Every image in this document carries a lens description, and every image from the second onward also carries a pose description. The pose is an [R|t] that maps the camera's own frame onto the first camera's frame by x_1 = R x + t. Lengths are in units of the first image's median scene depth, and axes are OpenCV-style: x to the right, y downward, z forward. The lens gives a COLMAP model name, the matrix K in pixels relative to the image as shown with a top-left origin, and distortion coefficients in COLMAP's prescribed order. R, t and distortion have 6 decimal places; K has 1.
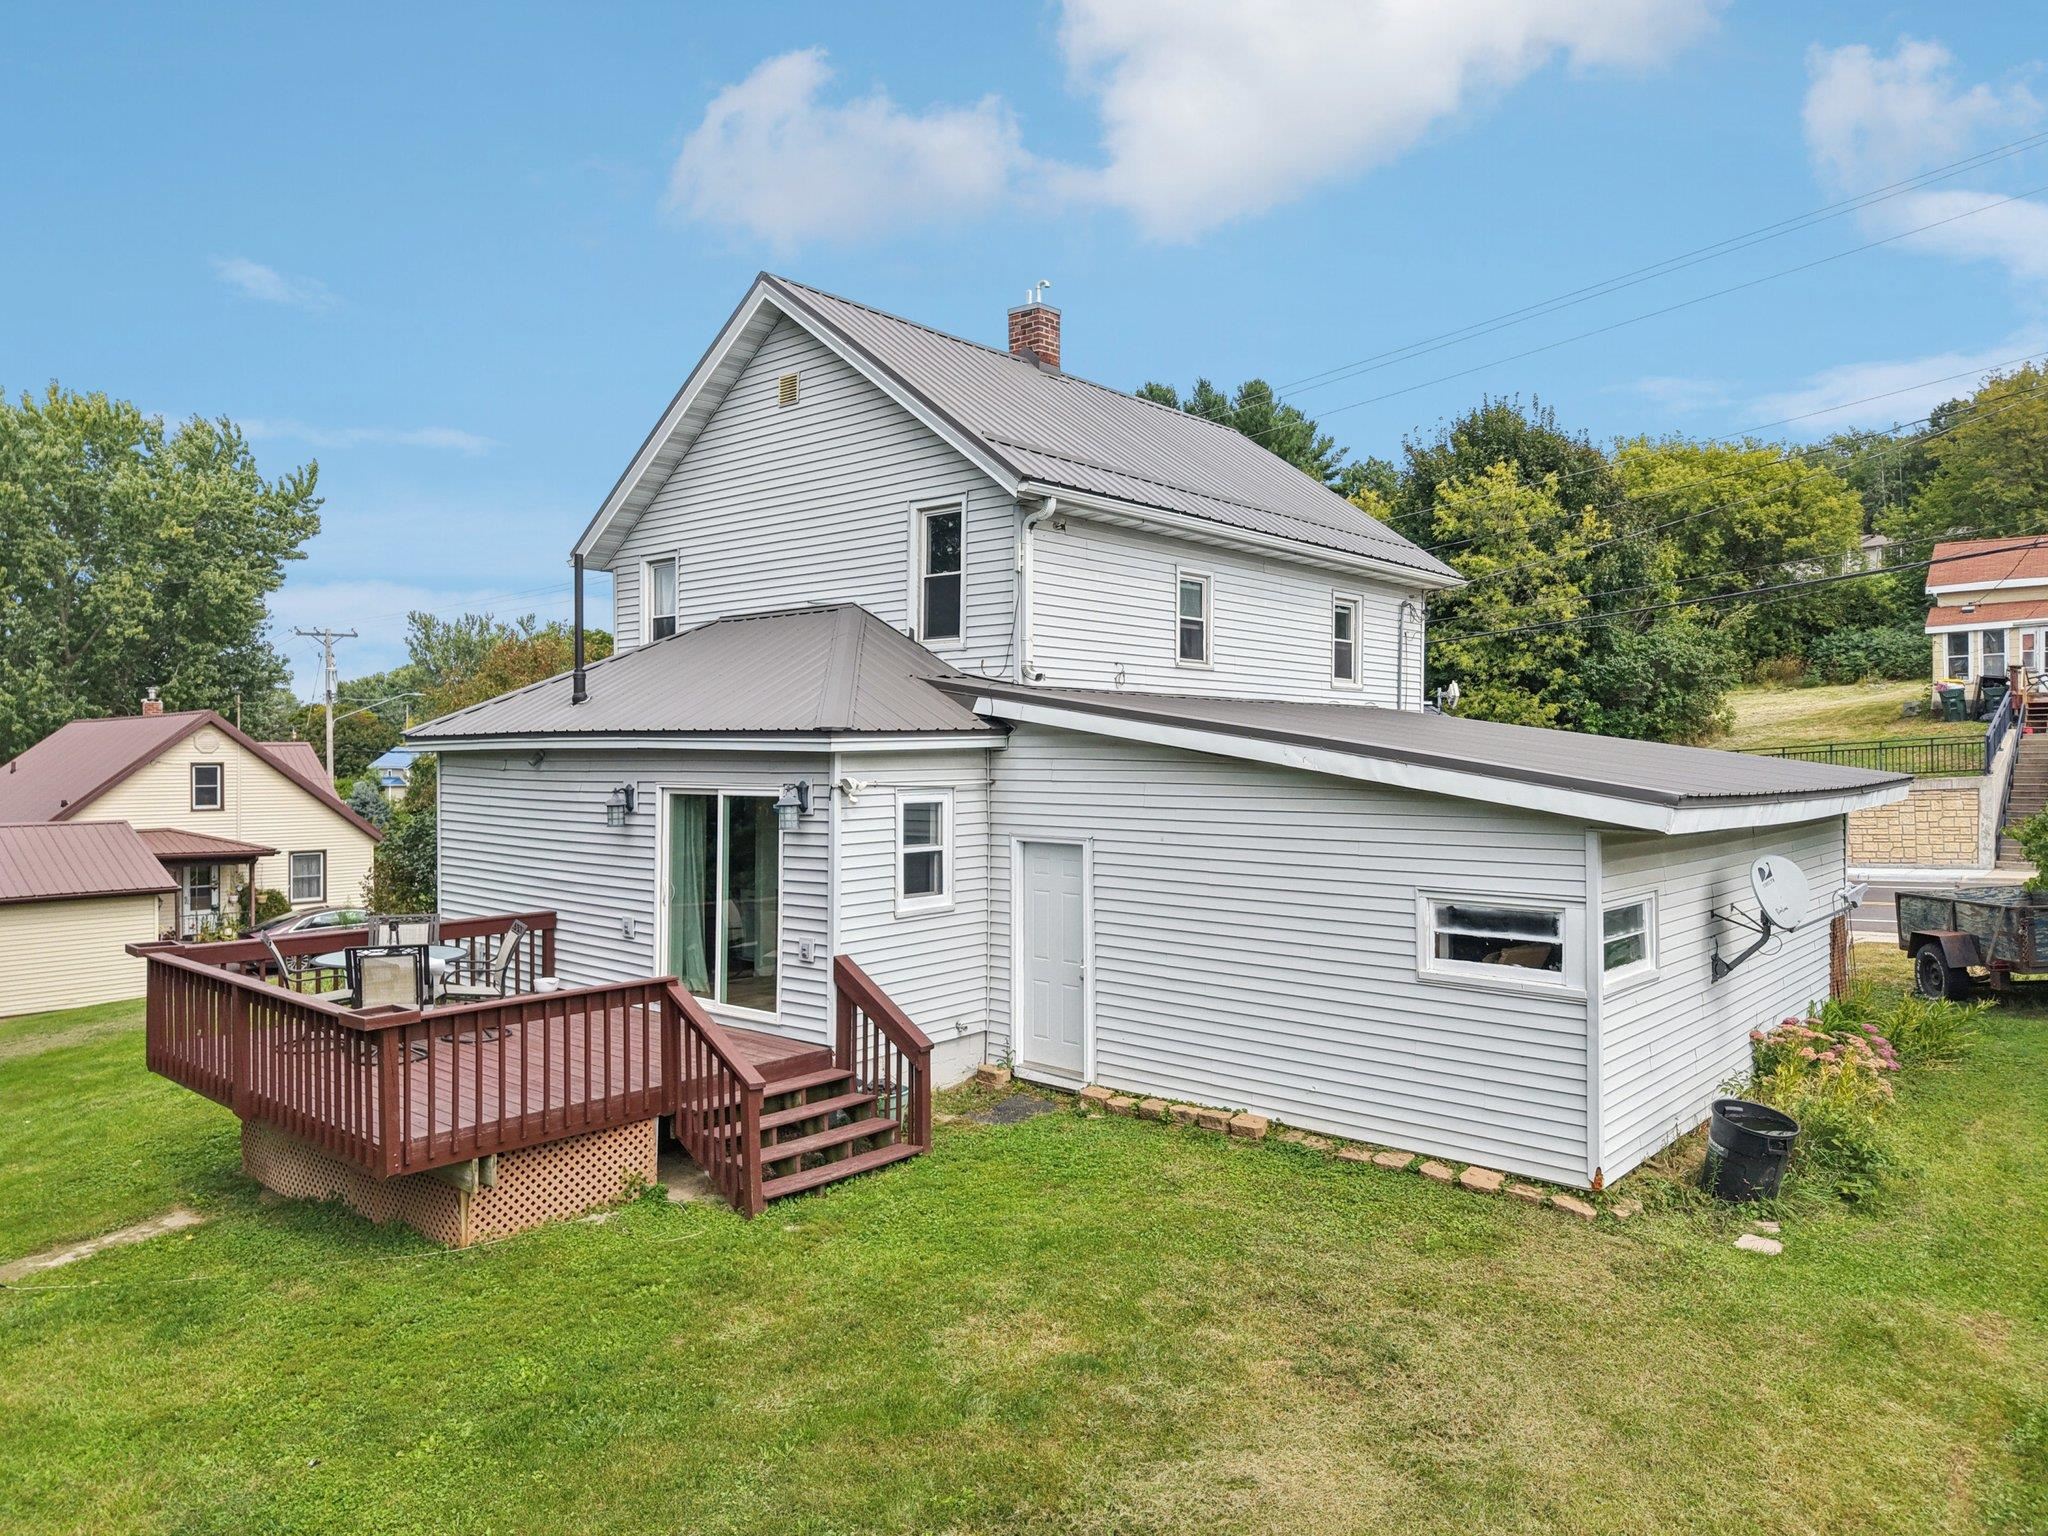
lens RADIAL K [[1409.7, 0, 1024.0], [0, 1409.7, 768.0], [0, 0, 1]] dist [0.023790, -0.025010]
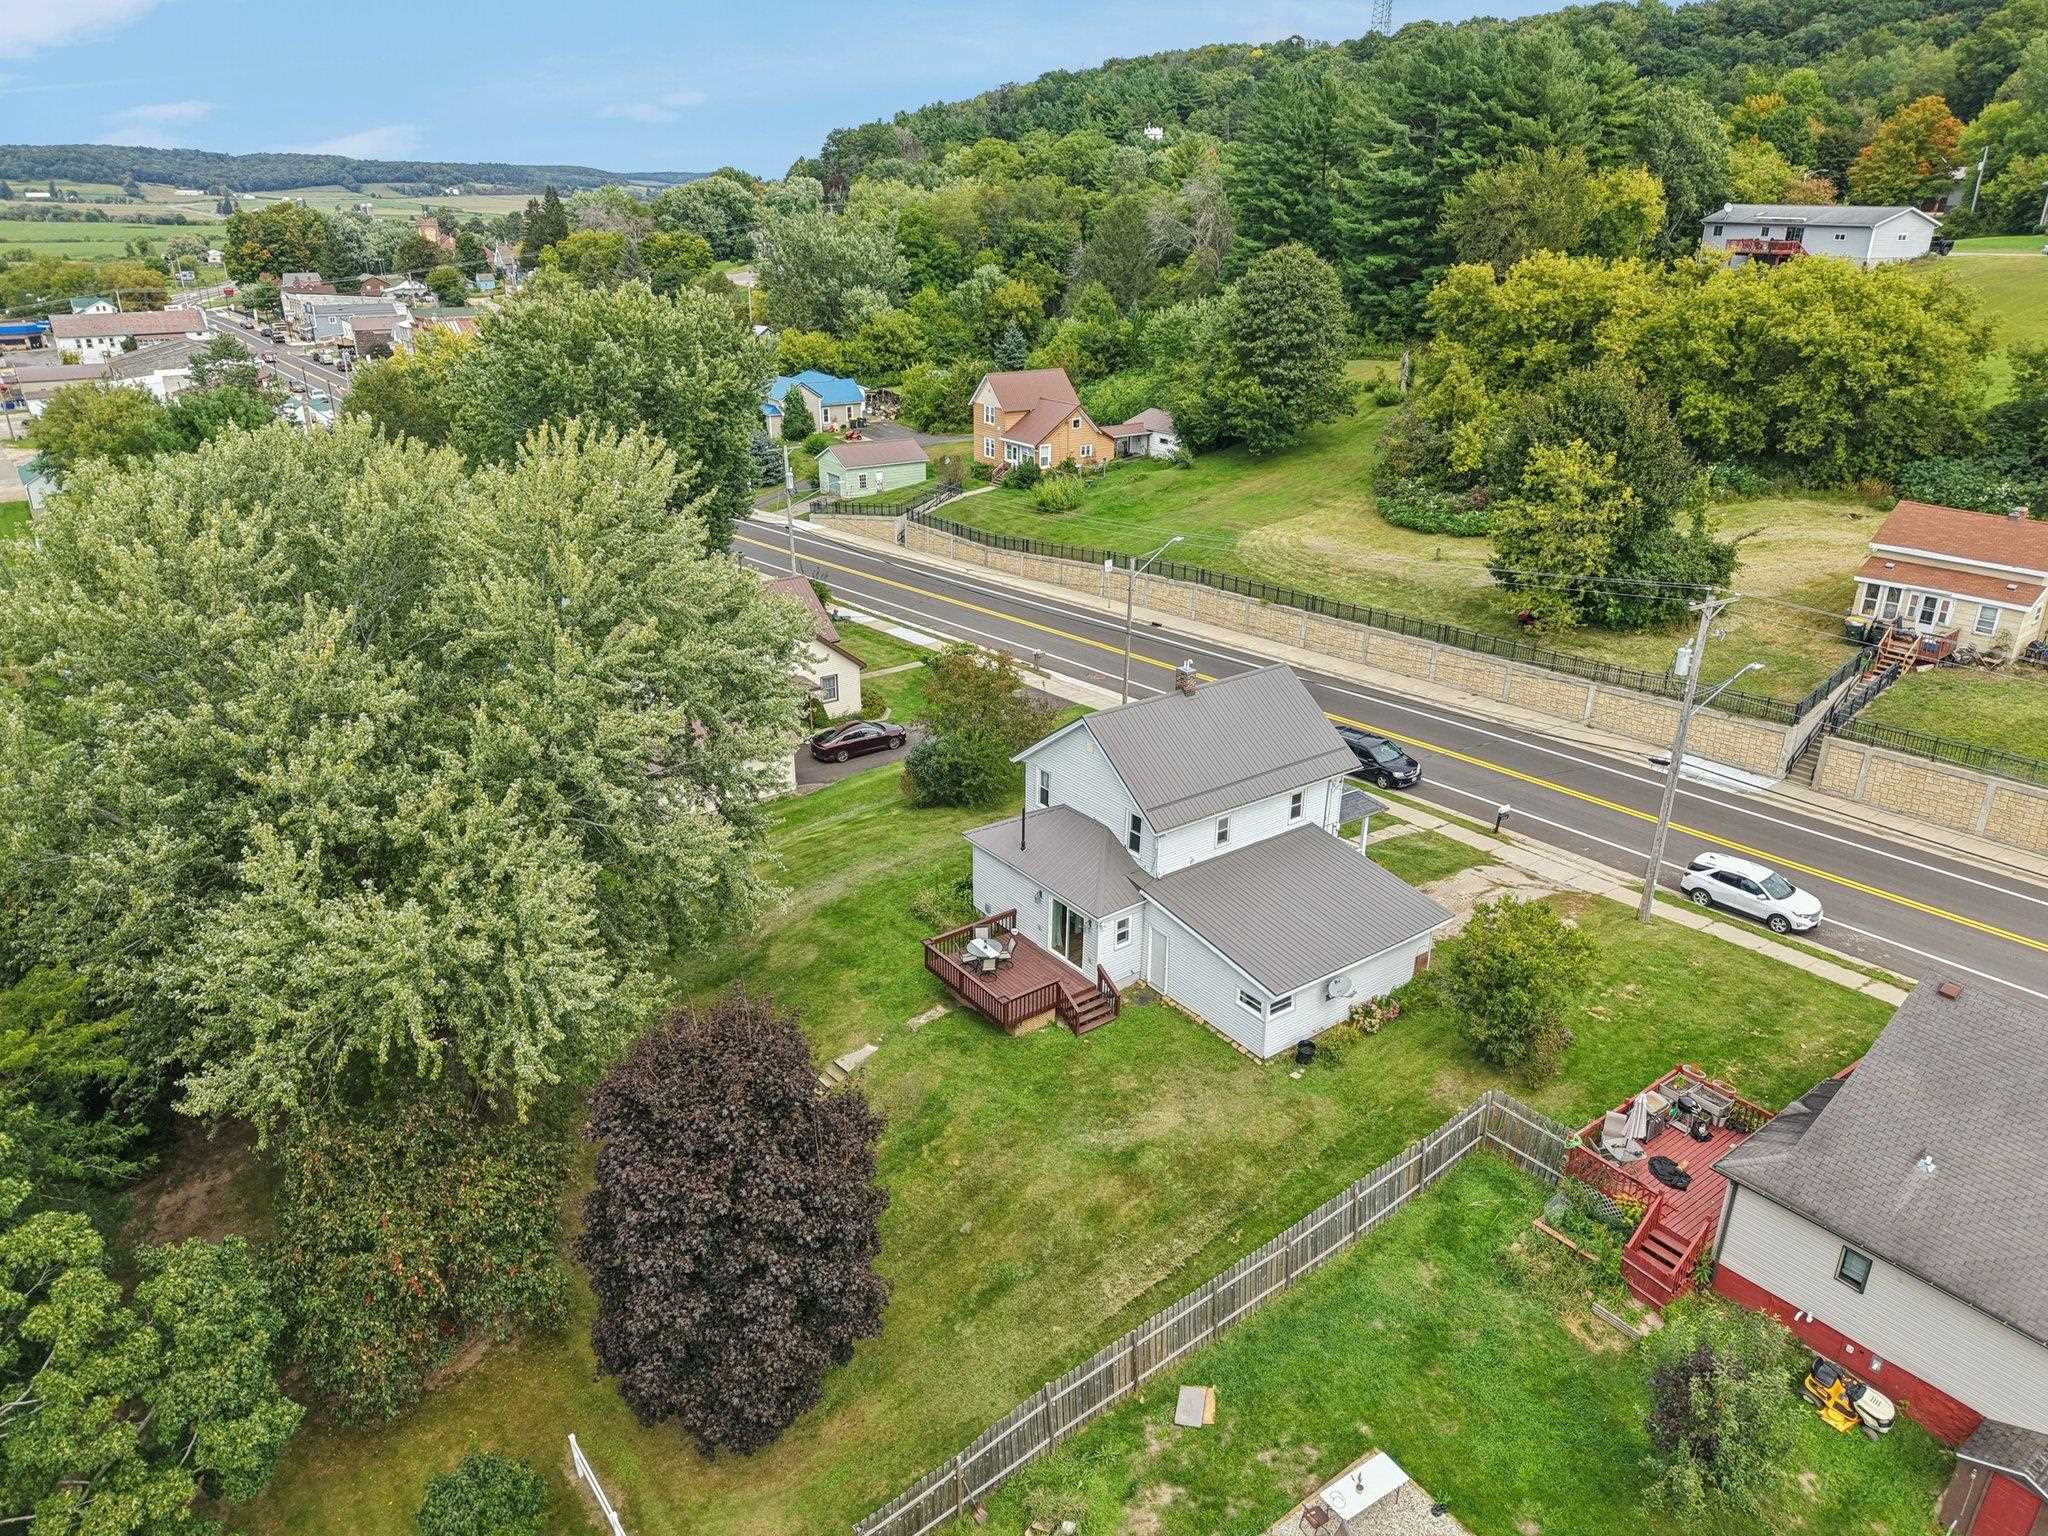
lens RADIAL K [[1391.7, 0, 951.9], [0, 1391.7, 764.2], [0, 0, 1]] dist [0.002340, -0.000734]
pose [[0.968693, 0.078584, -0.235495, 0.305590], [0.013127, 0.931039, 0.364682, -1.625815], [0.247914, -0.356357, 0.900860, -2.140662]]
